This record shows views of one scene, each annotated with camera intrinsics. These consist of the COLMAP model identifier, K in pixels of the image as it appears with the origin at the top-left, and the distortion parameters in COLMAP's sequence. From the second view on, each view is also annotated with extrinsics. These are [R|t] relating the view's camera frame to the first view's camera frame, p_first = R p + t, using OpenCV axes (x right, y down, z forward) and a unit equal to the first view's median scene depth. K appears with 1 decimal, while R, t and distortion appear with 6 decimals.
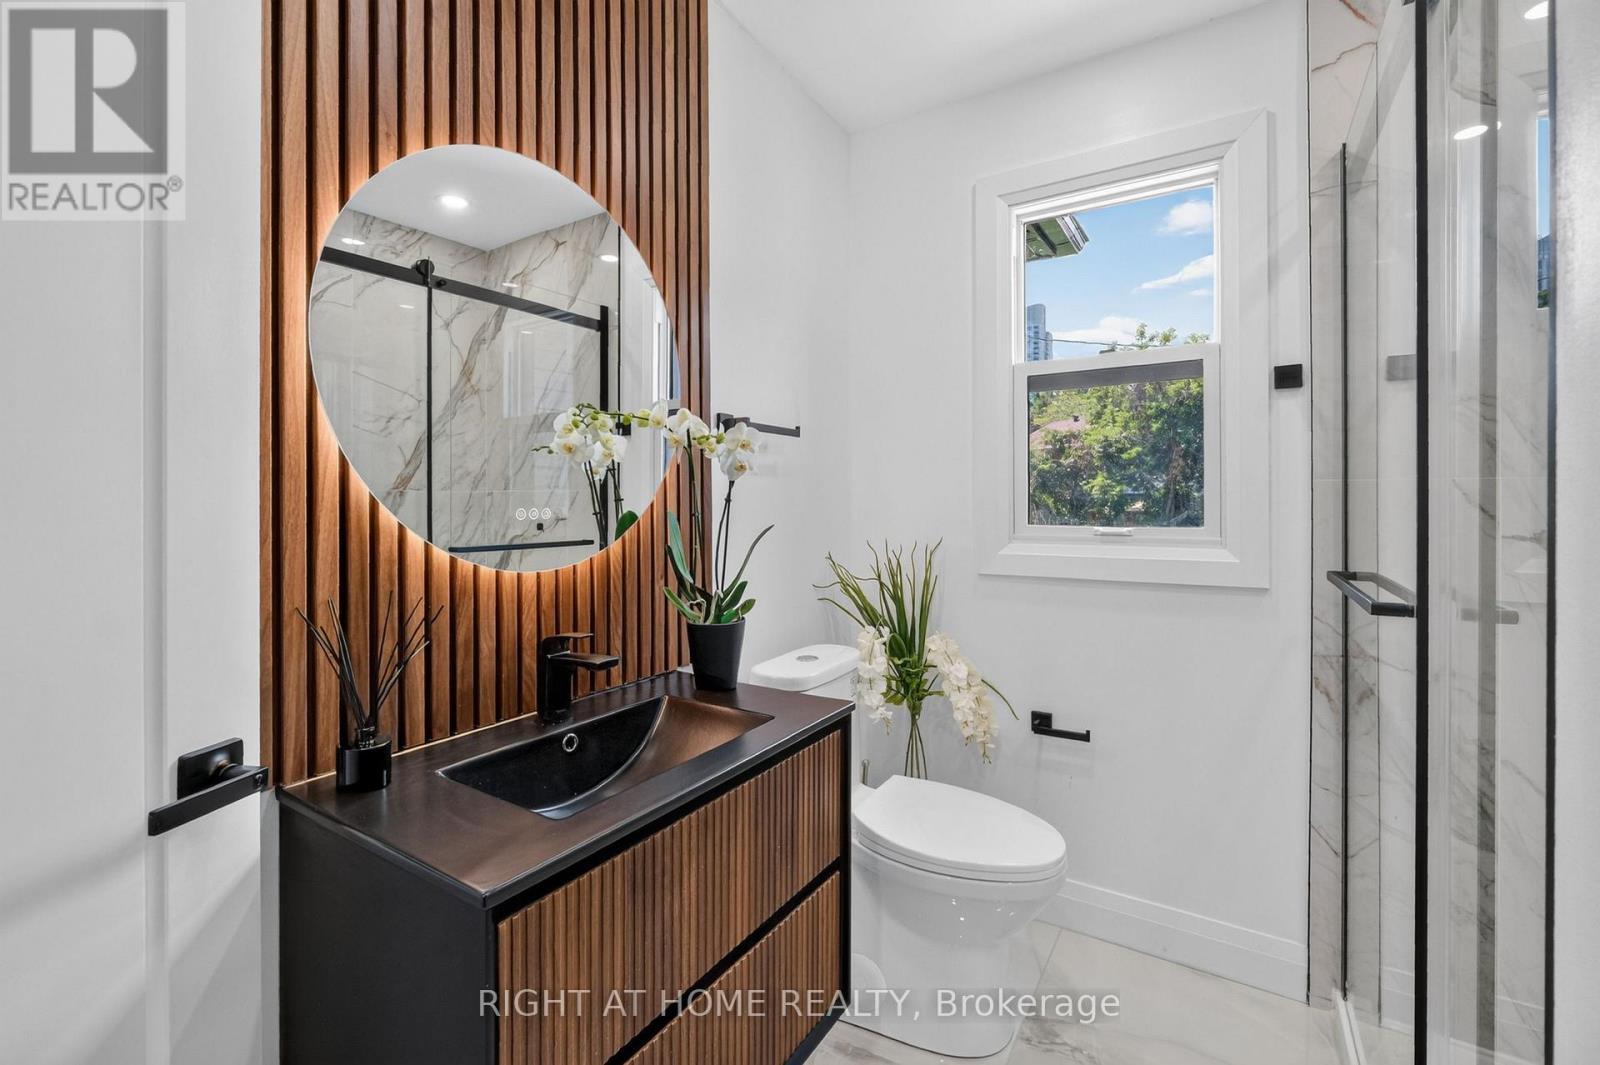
lens RADIAL K [[702.5, 0, 800.1], [0, 702.5, 502.5], [0, 0, 1]] dist [-0.009242, -0.000348]
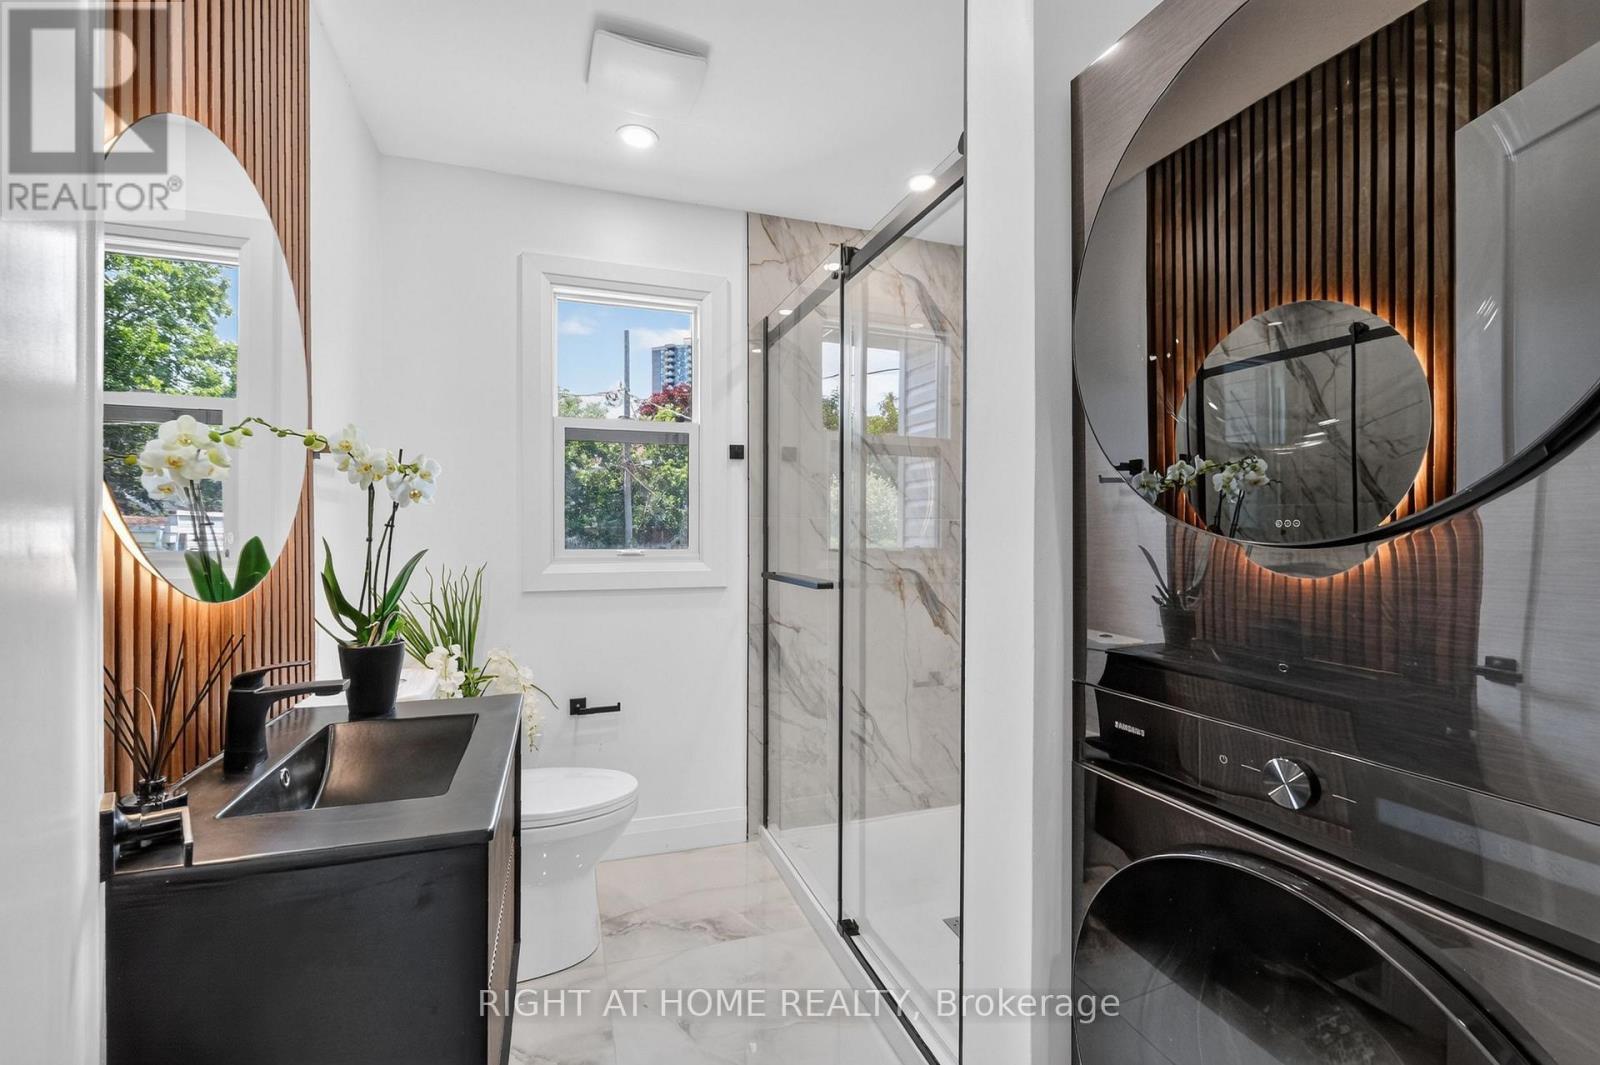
lens RADIAL K [[693.2, 0, 801.9], [0, 693.2, 538.7], [0, 0, 1]] dist [-0.001749, -0.000288]
pose [[0.616053, -0.000476, 0.787704, -0.447568], [-0.003262, 0.999990, 0.003155, 0.011267], [-0.787698, -0.004514, 0.616046, -0.087622]]
